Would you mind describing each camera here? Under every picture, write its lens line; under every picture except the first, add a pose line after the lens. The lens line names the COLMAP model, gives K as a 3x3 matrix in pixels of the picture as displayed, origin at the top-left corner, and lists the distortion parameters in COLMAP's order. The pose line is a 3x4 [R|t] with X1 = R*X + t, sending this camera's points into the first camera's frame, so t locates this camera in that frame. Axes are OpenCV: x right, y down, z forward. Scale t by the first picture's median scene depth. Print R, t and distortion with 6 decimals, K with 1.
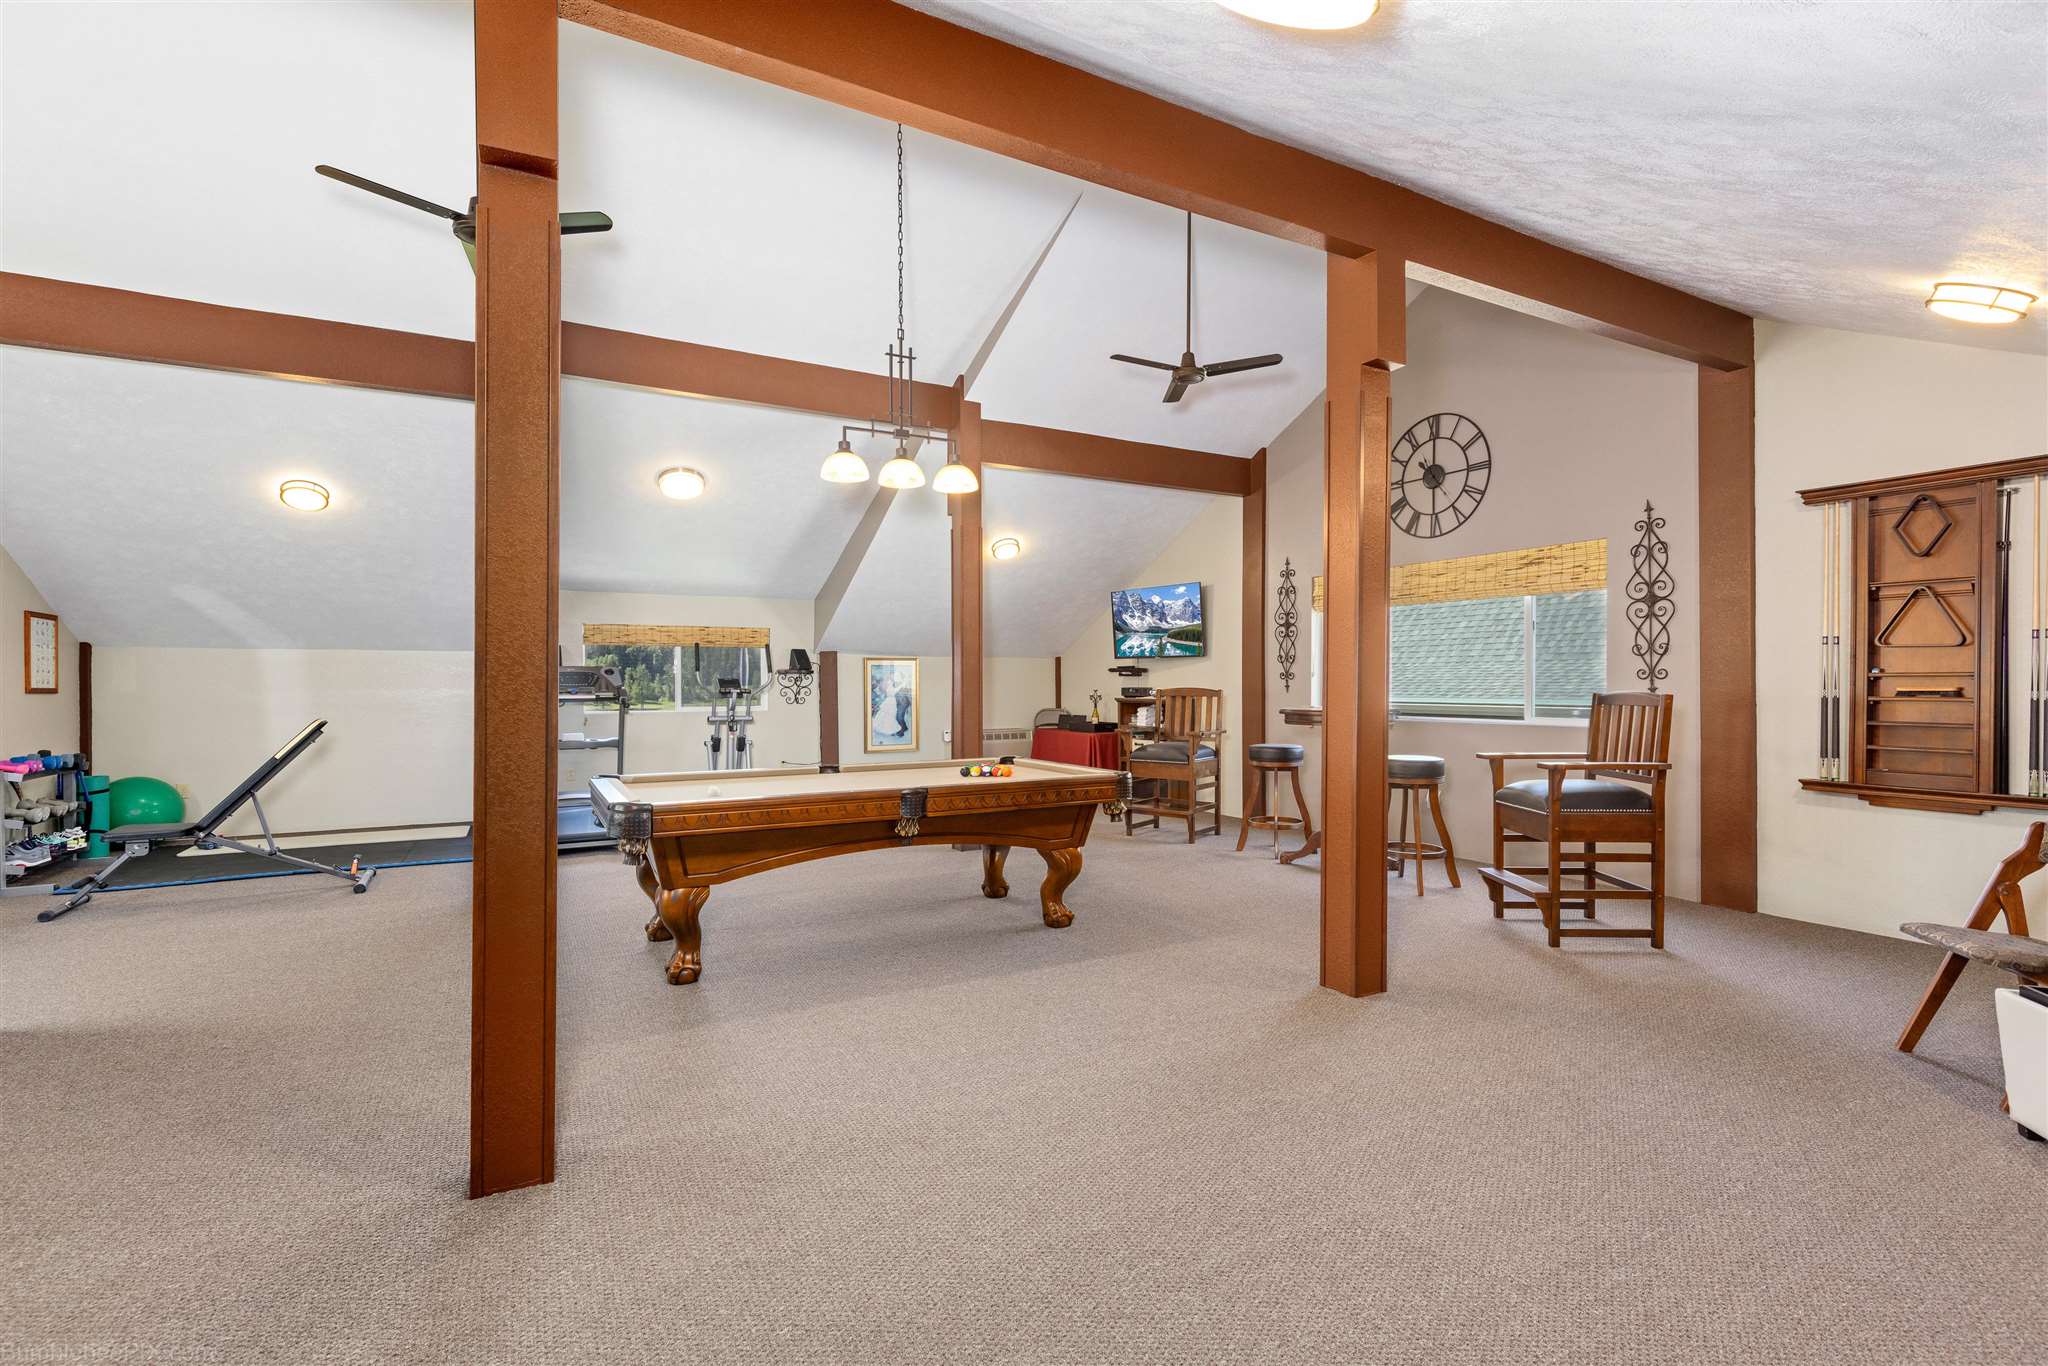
lens RADIAL K [[933.7, 0, 1020.5], [0, 933.7, 687.6], [0, 0, 1]] dist [0.007612, -0.000369]
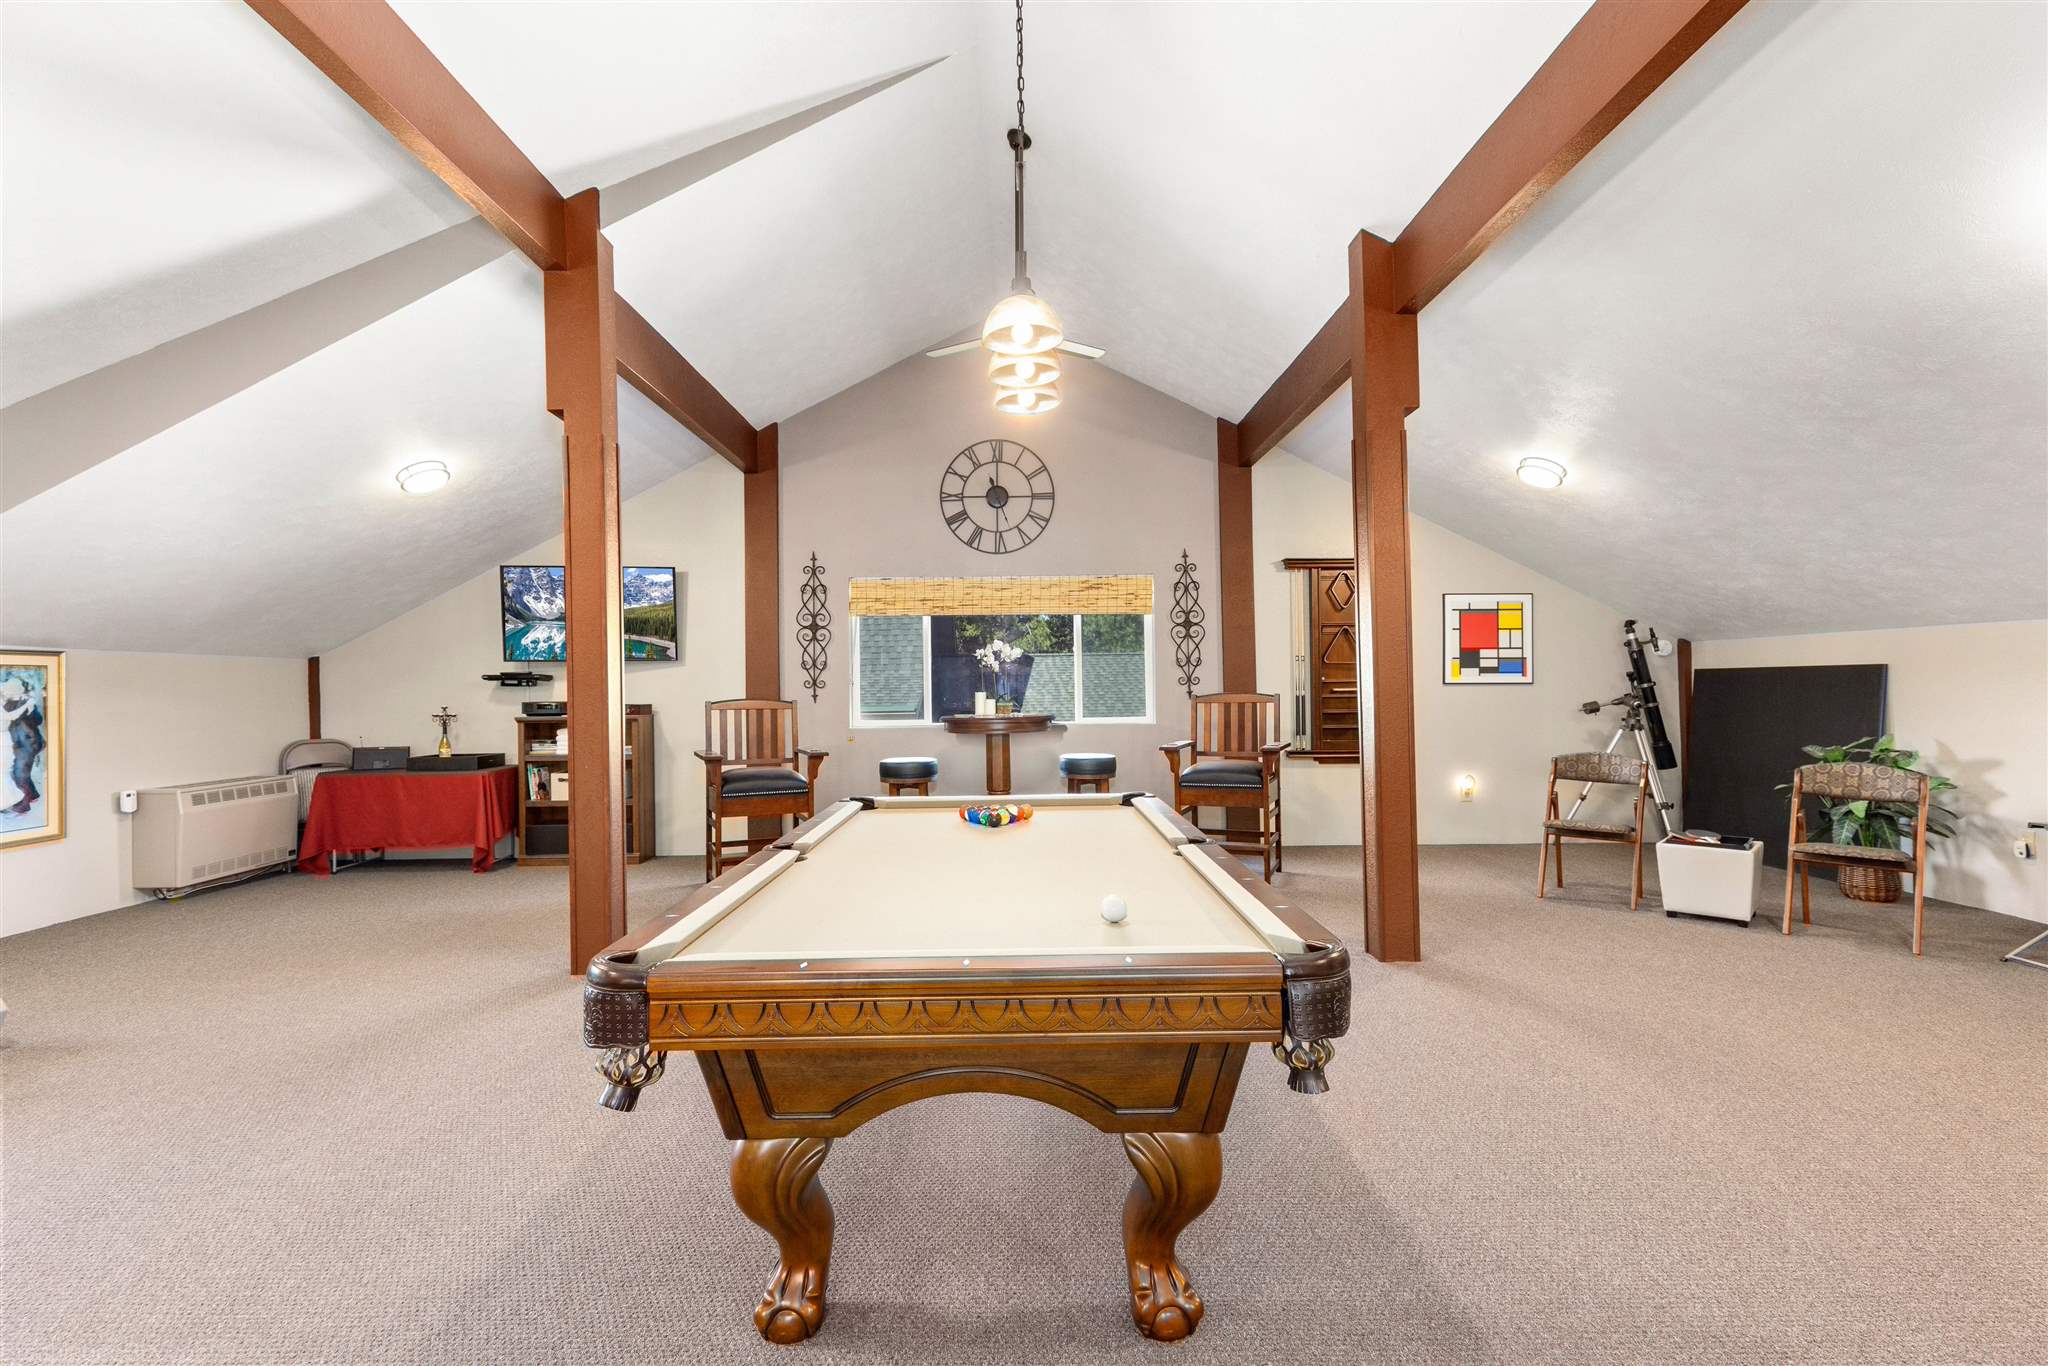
lens RADIAL K [[915.3, 0, 1024.0], [0, 915.3, 683.0], [0, 0, 1]] dist [0.008356, -0.000142]
pose [[0.472481, 0.001478, 0.881339, -0.467991], [0.016677, 0.999805, -0.010617, -0.001349], [-0.881183, 0.019715, 0.472364, 0.485876]]
